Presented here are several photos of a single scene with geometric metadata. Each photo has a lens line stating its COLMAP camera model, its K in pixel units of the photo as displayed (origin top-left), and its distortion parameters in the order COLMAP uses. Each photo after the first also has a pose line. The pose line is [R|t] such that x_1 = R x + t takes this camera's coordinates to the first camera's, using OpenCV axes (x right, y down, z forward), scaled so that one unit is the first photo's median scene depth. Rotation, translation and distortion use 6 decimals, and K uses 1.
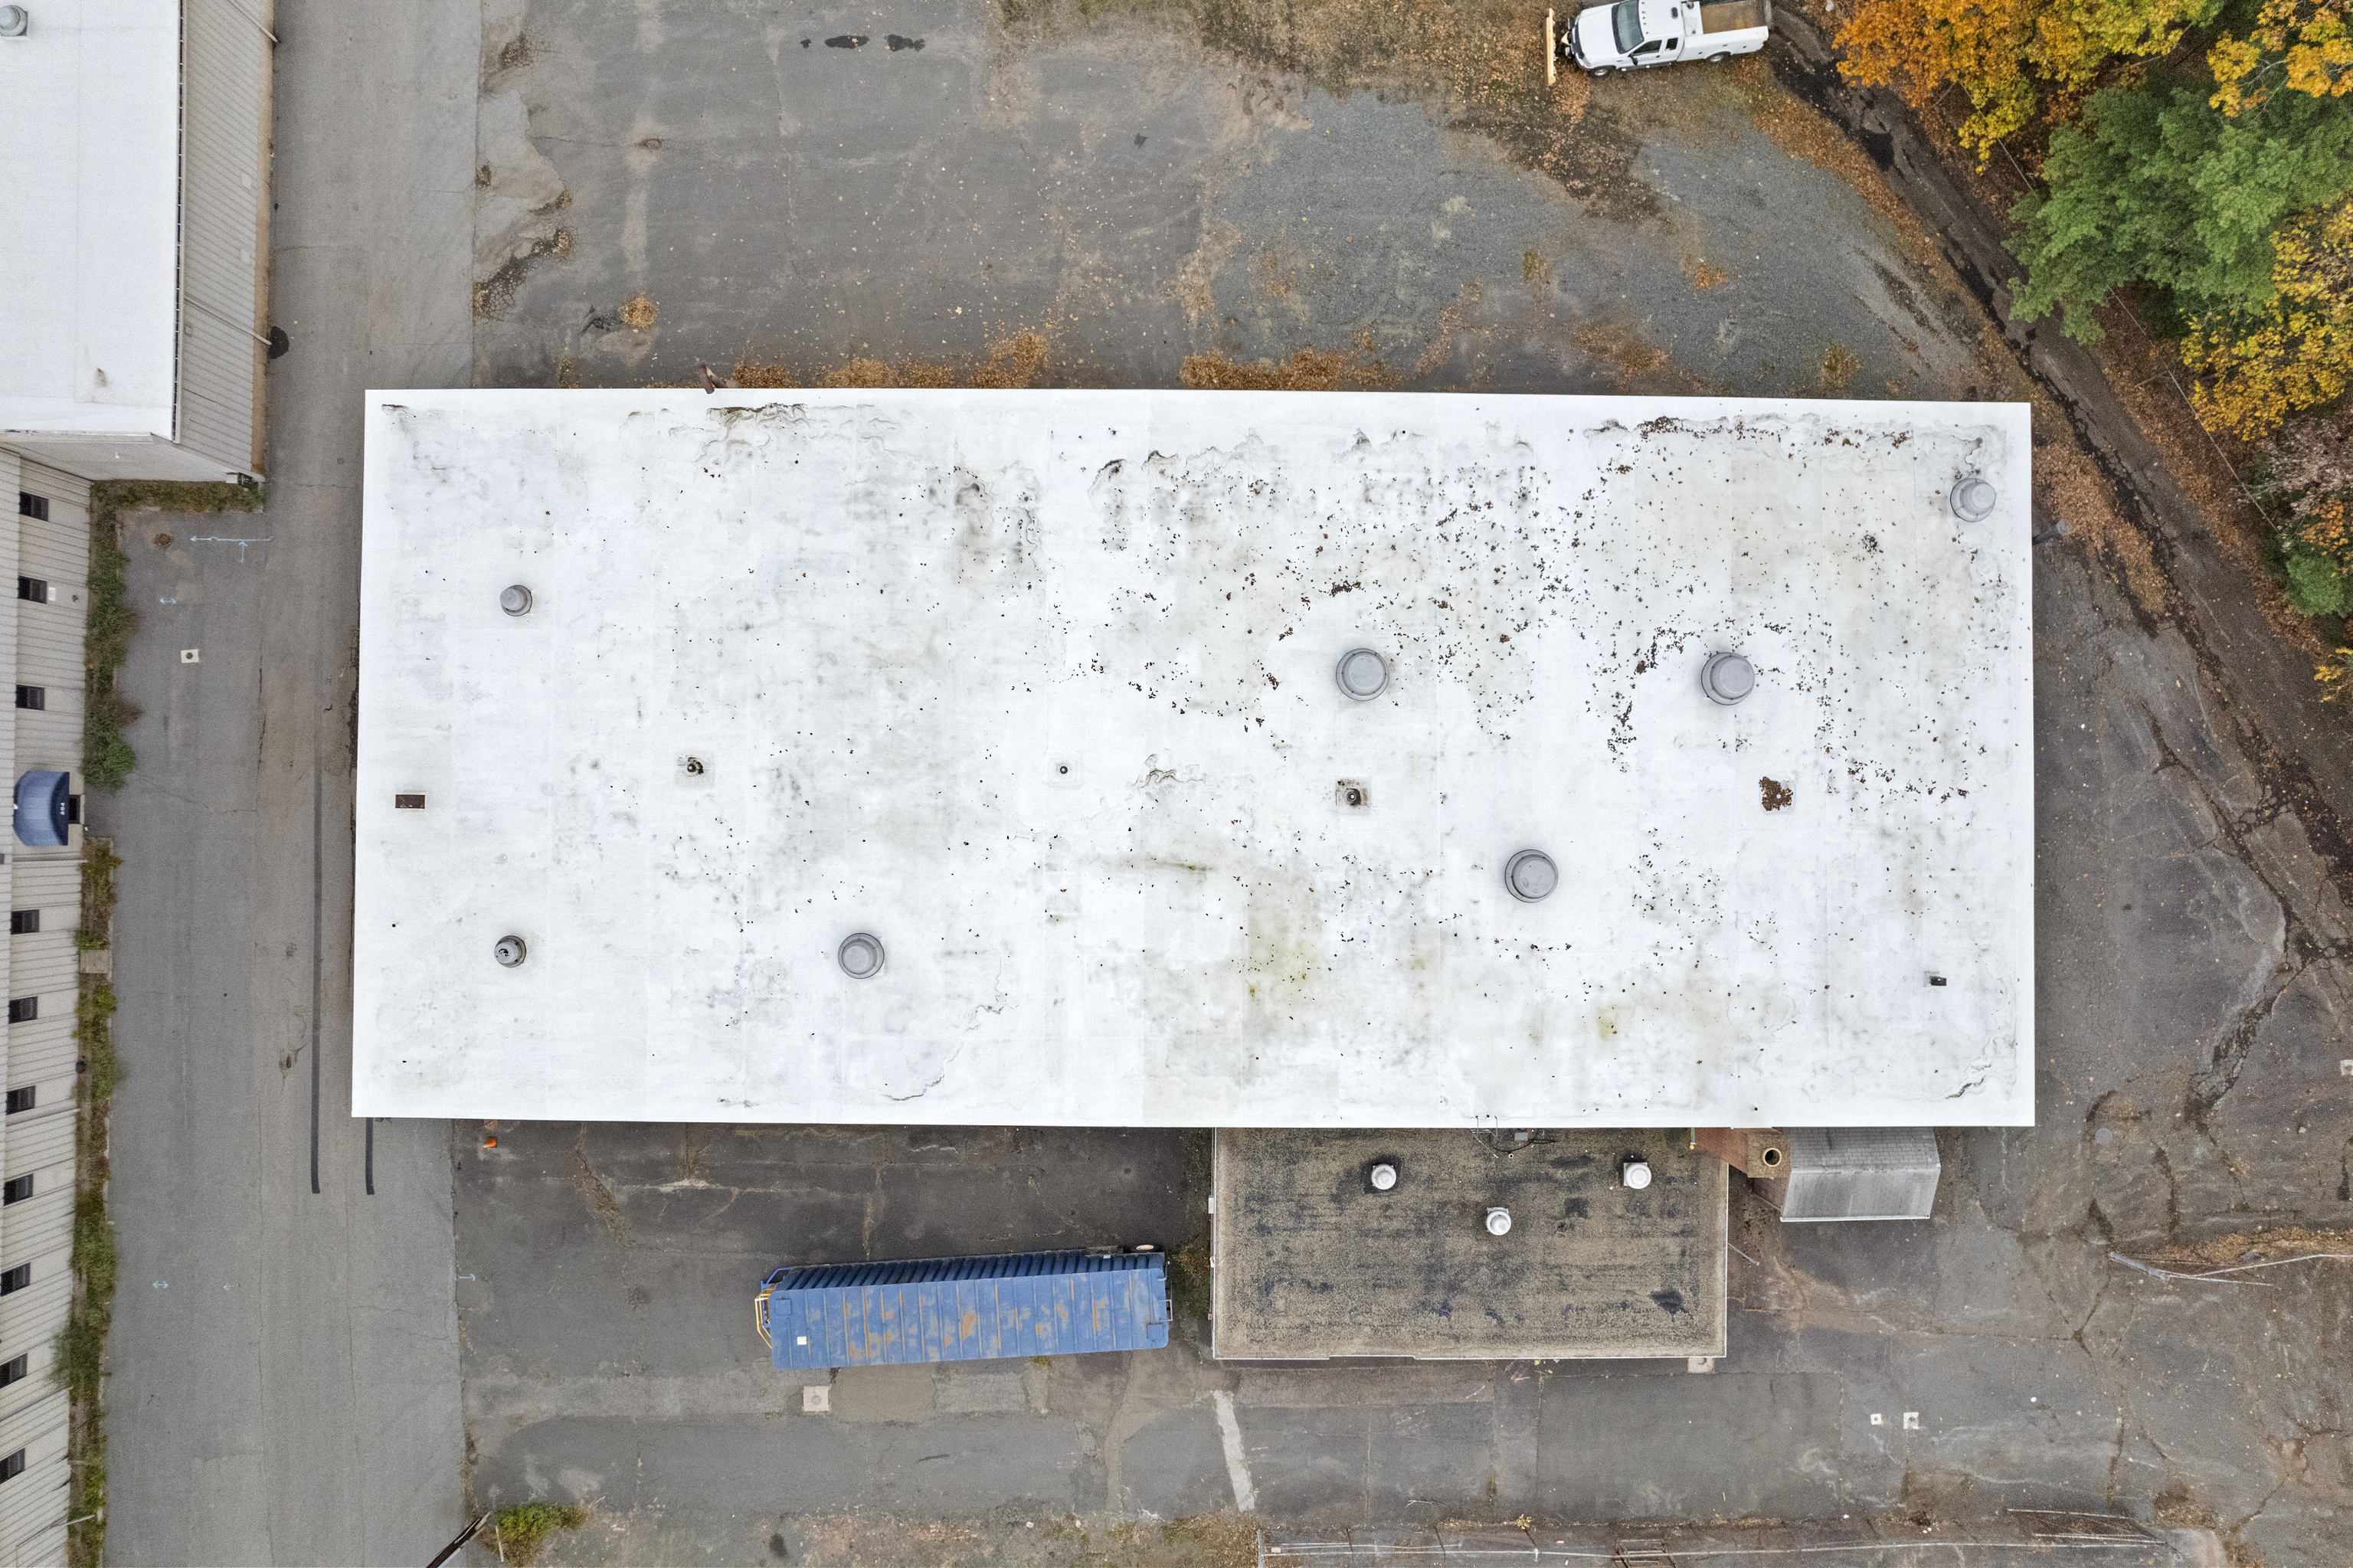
lens RADIAL K [[1501.3, 0, 1176.5], [0, 1501.3, 784.0], [0, 0, 1]] dist [-0.085858, 0.076491]
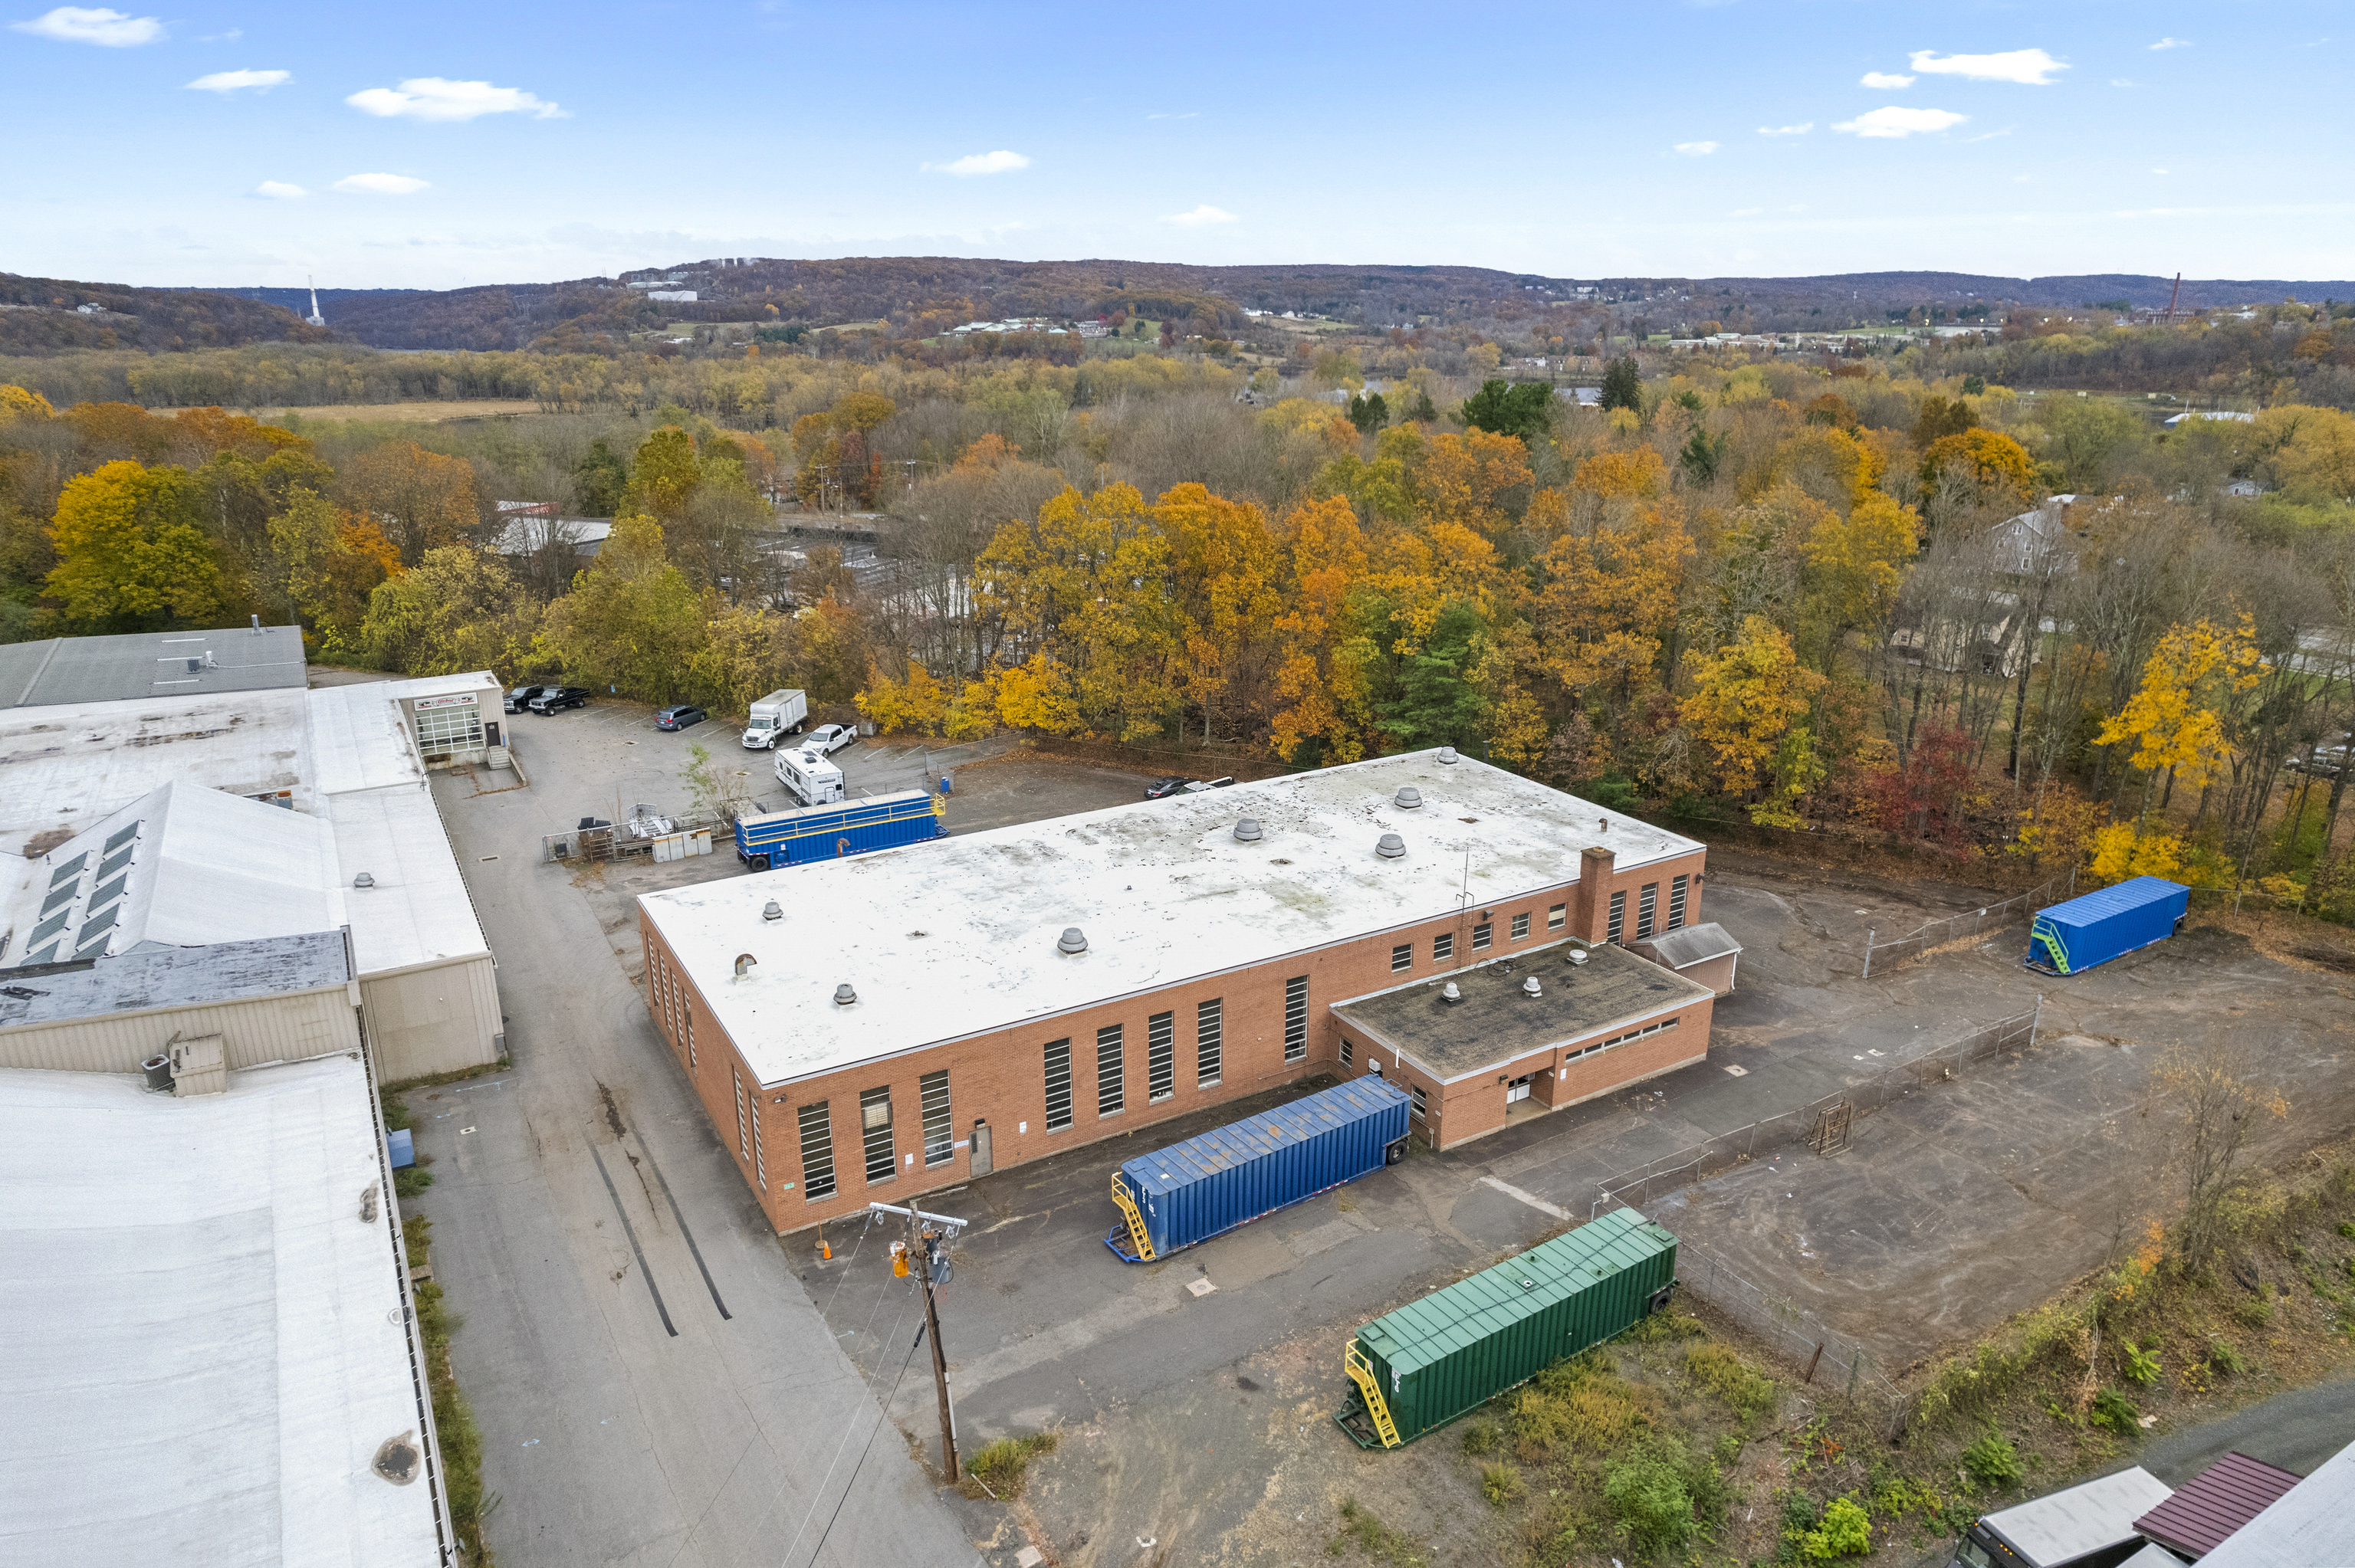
lens RADIAL K [[1502.3, 0, 1177.5], [0, 1502.3, 784.0], [0, 0, 1]] dist [-0.085858, 0.076491]
pose [[0.858906, -0.164743, 0.484912, -0.721407], [0.512108, 0.285699, -0.810013, 1.176917], [-0.005095, 0.944053, 0.329755, 0.300433]]
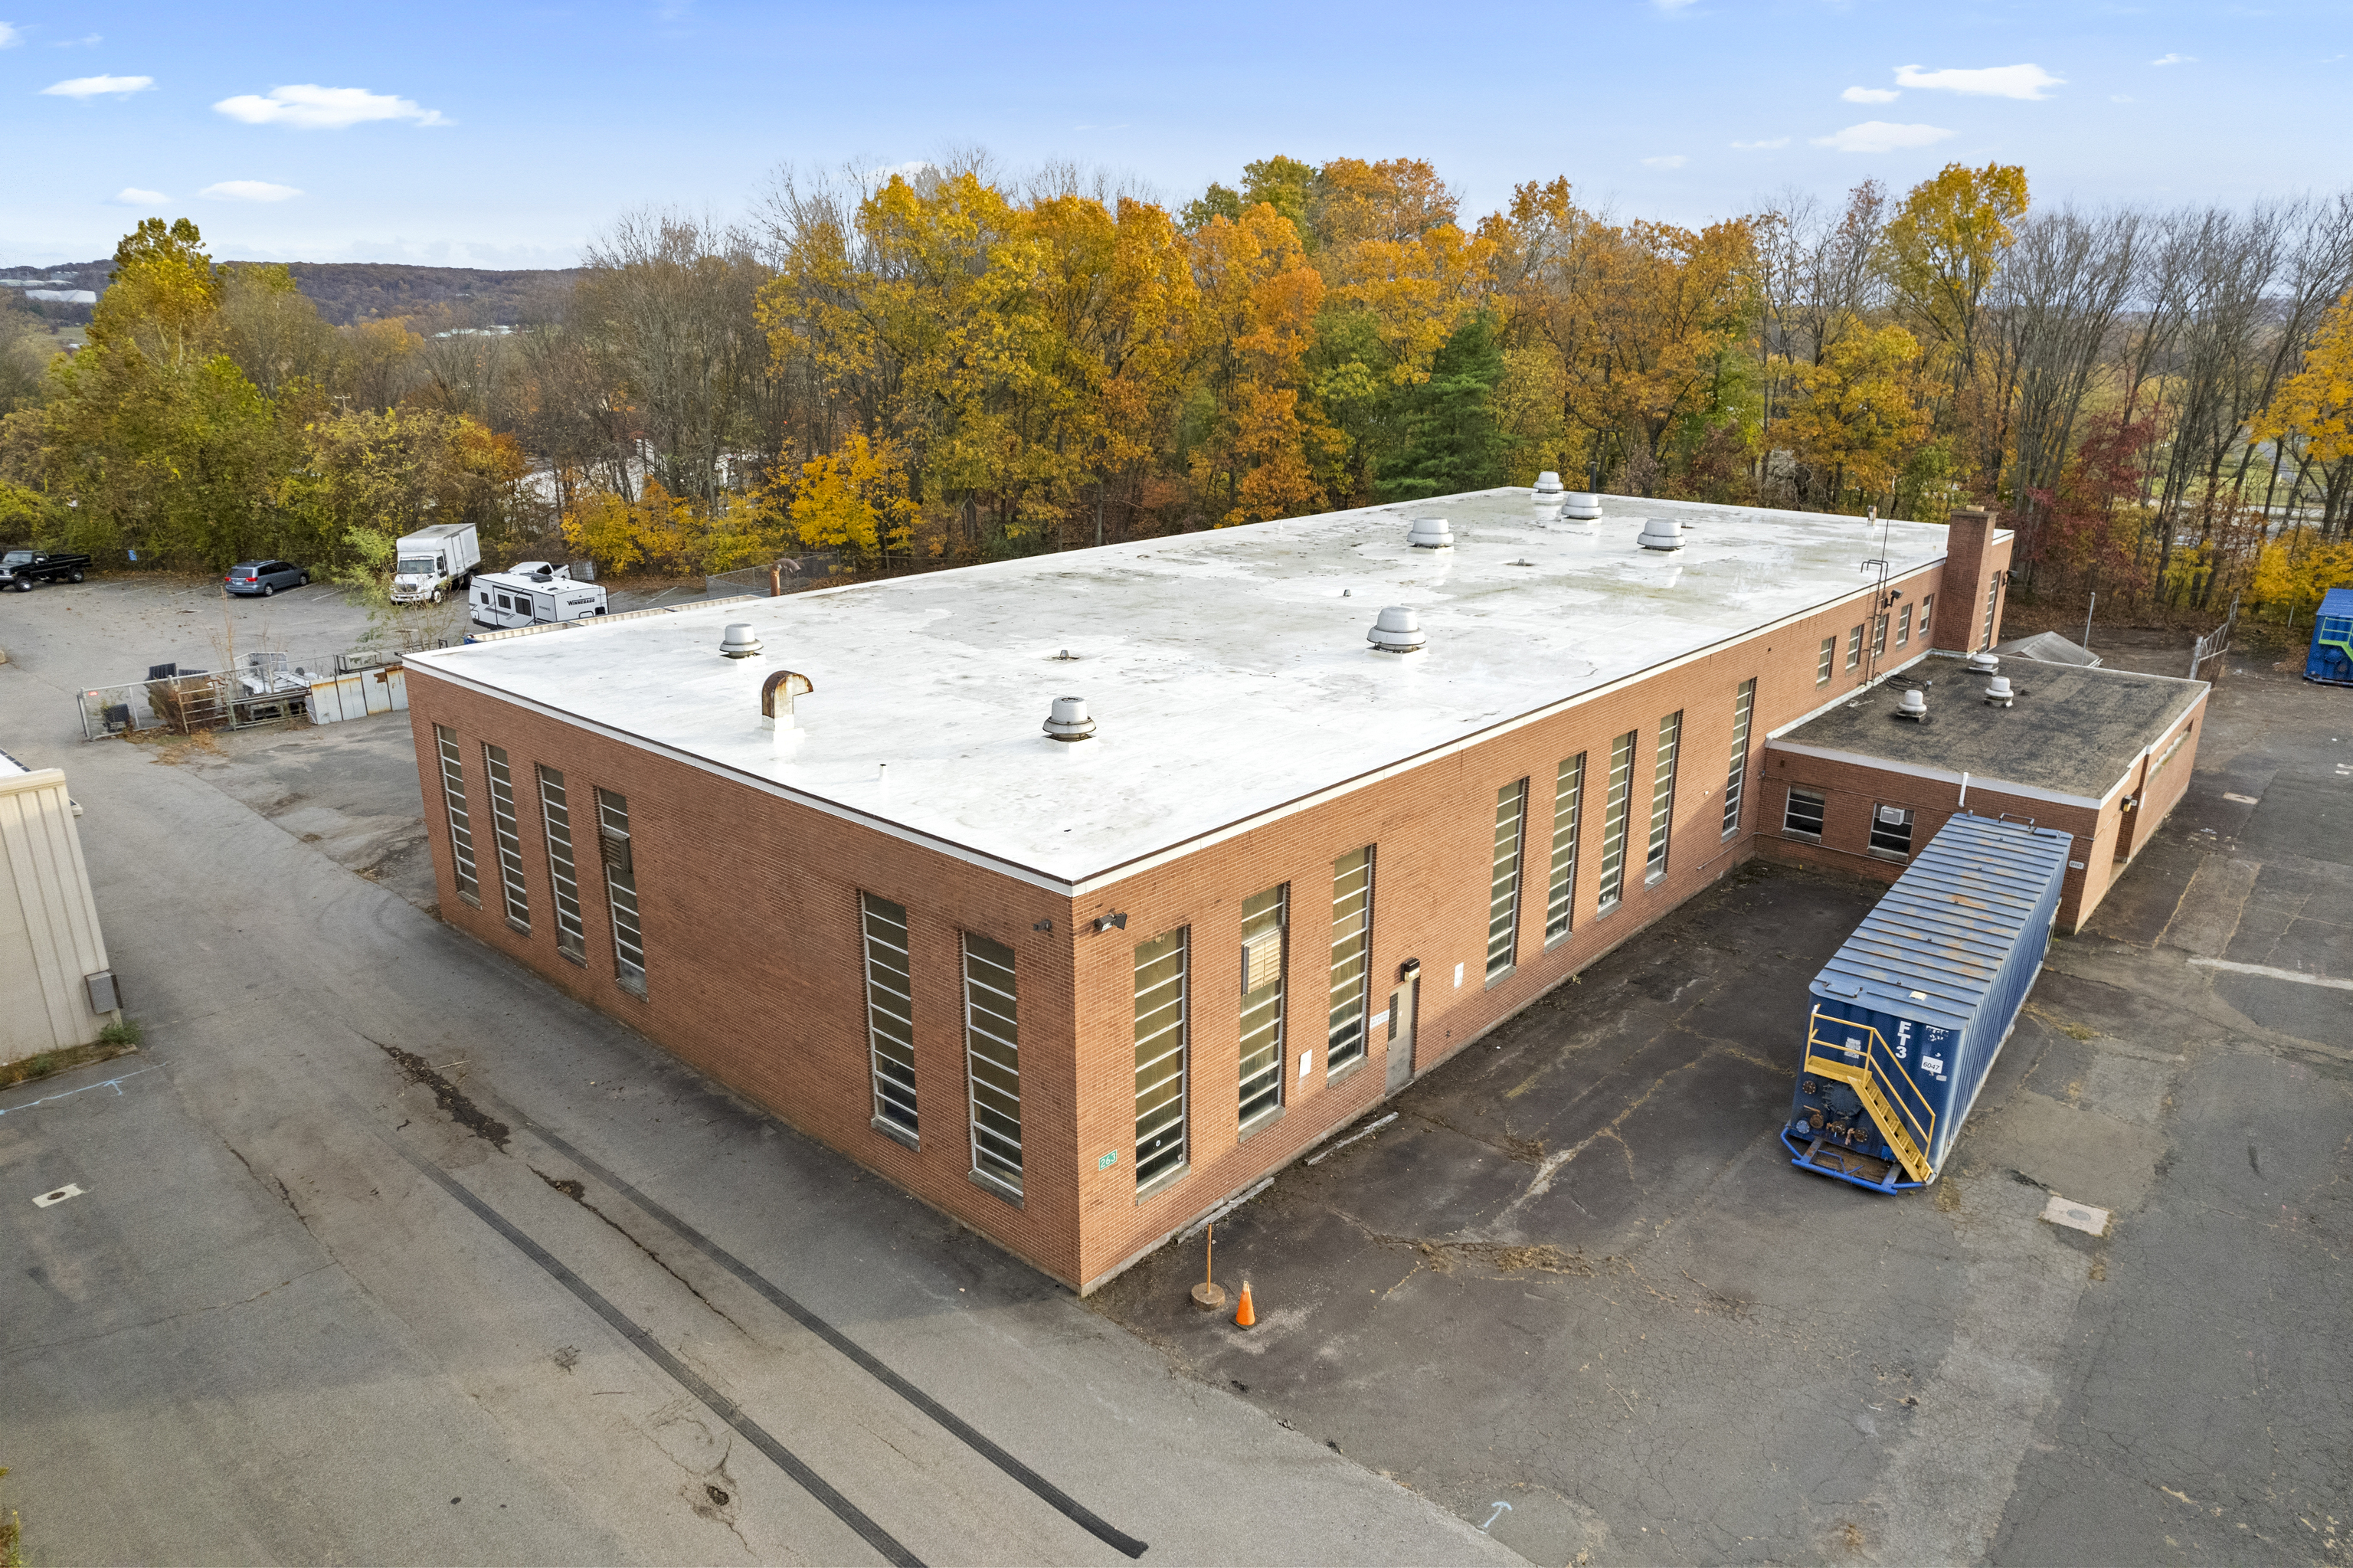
lens RADIAL K [[1501.3, 0, 1176.5], [0, 1501.3, 784.0], [0, 0, 1]] dist [-0.085858, 0.076491]
pose [[0.658704, -0.227635, 0.717141, -0.752354], [0.752174, 0.222684, -0.620199, 0.461308], [-0.018517, 0.947942, 0.317904, 0.718505]]
